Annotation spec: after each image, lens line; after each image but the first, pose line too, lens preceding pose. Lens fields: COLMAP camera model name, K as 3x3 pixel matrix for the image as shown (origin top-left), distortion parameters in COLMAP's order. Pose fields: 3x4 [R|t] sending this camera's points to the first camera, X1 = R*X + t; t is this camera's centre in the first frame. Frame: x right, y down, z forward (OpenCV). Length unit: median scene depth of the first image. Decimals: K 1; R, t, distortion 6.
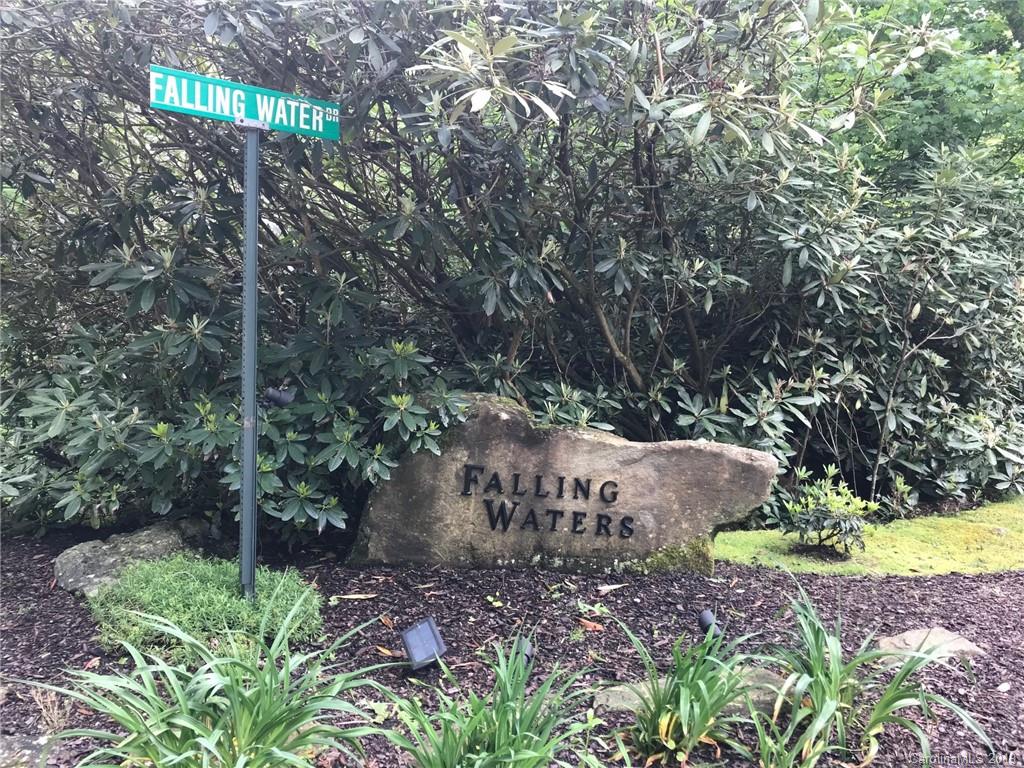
lens RADIAL K [[857.1, 0, 513.2], [0, 857.1, 381.0], [0, 0, 1]] dist [0.046182, -0.009692]
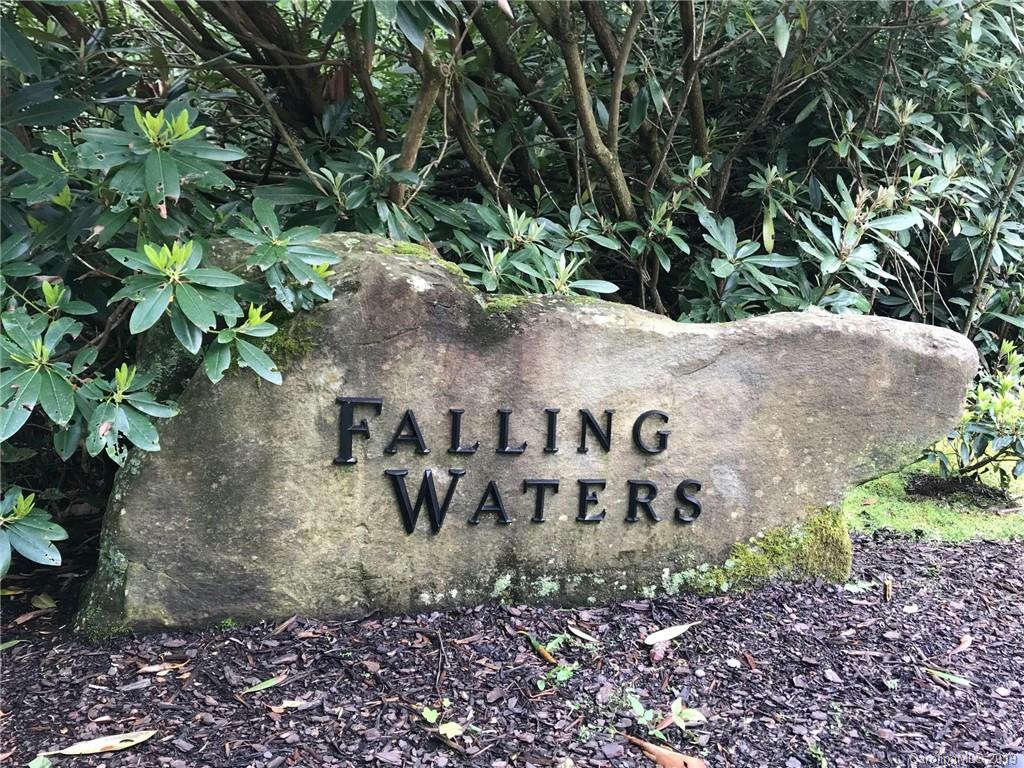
lens RADIAL K [[1024.7, 0, 513.9], [0, 1024.7, 390.2], [0, 0, 1]] dist [0.026518, 0.000000]
pose [[0.982856, -0.067114, 0.171726, -0.056879], [0.037984, 0.985122, 0.167609, 0.009148], [-0.180420, -0.158212, 0.970782, 0.473015]]
